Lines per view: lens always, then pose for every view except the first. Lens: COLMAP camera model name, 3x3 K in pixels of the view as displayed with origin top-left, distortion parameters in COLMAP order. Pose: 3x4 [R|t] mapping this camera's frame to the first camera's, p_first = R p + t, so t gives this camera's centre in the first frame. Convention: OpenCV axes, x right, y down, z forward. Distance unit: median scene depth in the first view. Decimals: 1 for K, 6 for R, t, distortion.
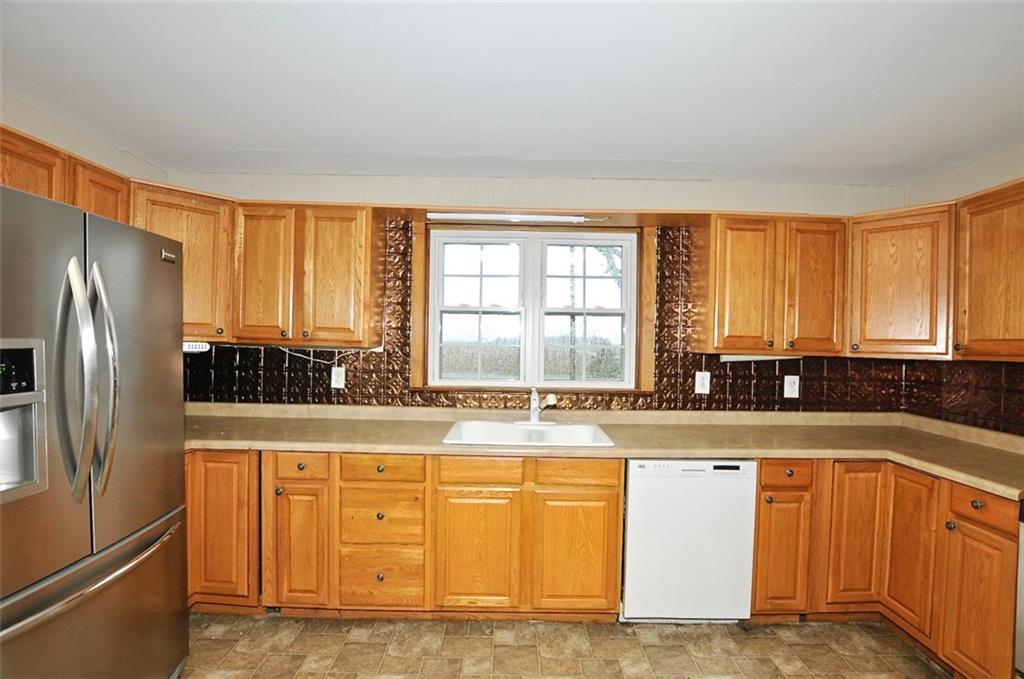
lens RADIAL K [[448.9, 0, 517.0], [0, 448.9, 345.5], [0, 0, 1]] dist [-0.038801, 0.007879]
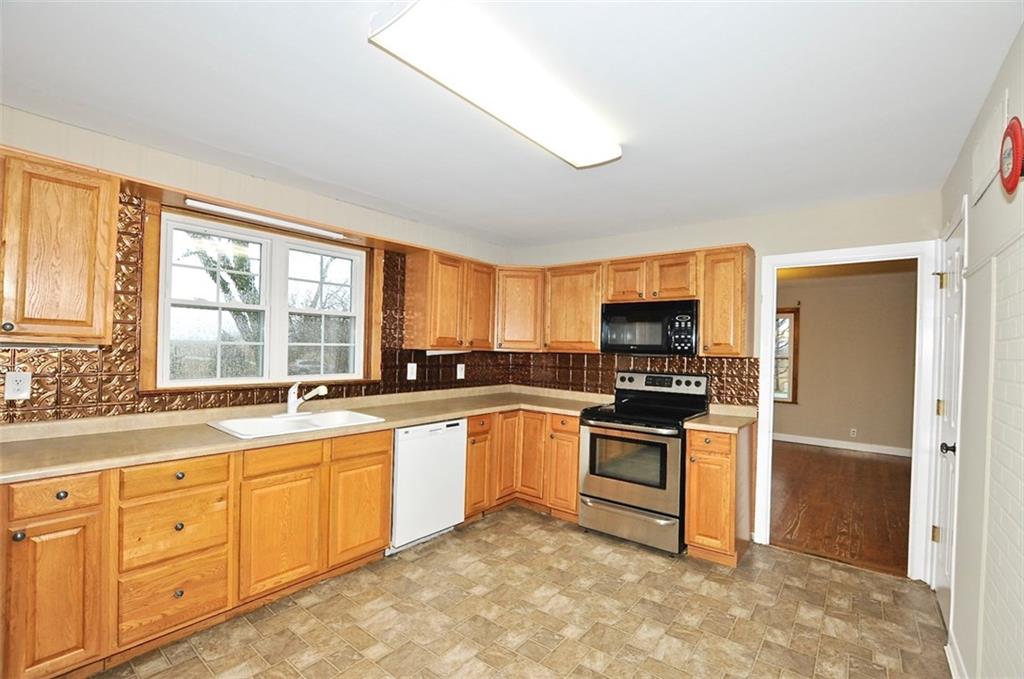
lens RADIAL K [[448.9, 0, 517.0], [0, 448.9, 345.5], [0, 0, 1]] dist [-0.038801, 0.007879]
pose [[0.624956, -0.000184, 0.780660, -0.514103], [-0.006393, 0.999965, 0.005353, -0.004313], [-0.780633, -0.008336, 0.624934, -0.106182]]
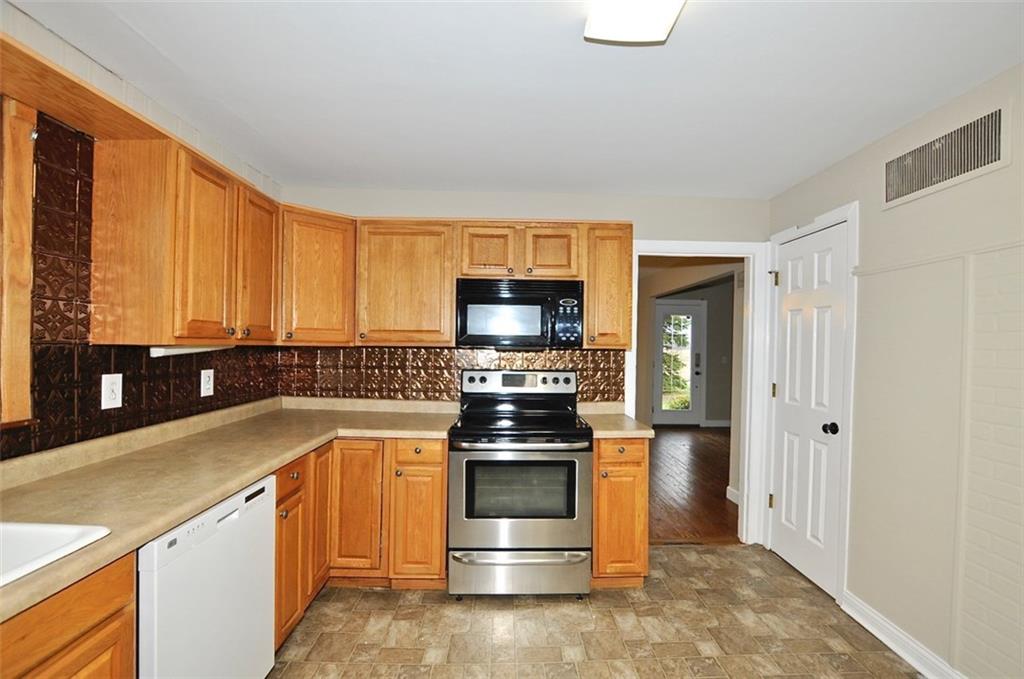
lens RADIAL K [[448.9, 0, 517.0], [0, 448.9, 345.5], [0, 0, 1]] dist [-0.038801, 0.007879]
pose [[-0.013803, -0.022919, 0.999642, -0.252264], [-0.007387, 0.999712, 0.022819, -0.000519], [-0.999877, -0.007069, -0.013968, 0.500013]]
